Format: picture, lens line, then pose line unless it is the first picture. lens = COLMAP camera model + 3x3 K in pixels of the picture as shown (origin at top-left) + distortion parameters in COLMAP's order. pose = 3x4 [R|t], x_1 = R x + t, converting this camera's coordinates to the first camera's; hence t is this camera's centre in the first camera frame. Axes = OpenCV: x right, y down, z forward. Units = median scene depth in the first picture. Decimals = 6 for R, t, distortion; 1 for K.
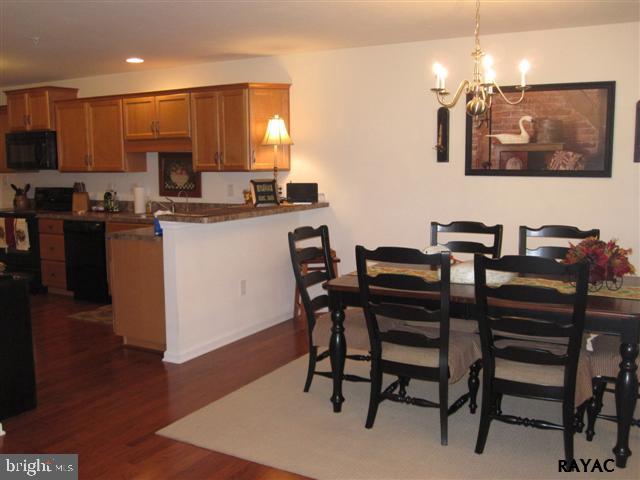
lens RADIAL K [[628.8, 0, 320.0], [0, 628.8, 240.0], [0, 0, 1]] dist [-0.066000, -0.000238]
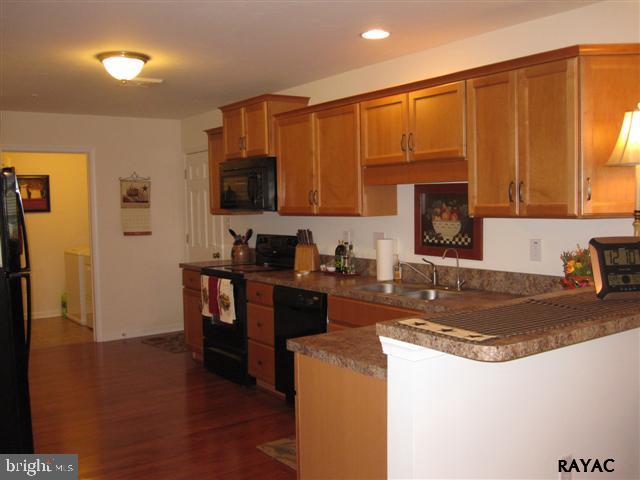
lens RADIAL K [[628.8, 0, 320.0], [0, 628.8, 240.0], [0, 0, 1]] dist [-0.066000, -0.000238]
pose [[0.903341, 0.016749, -0.428595, -0.073722], [-0.041467, 0.997967, -0.048400, -0.050507], [0.426913, 0.061495, 0.902199, 0.396107]]
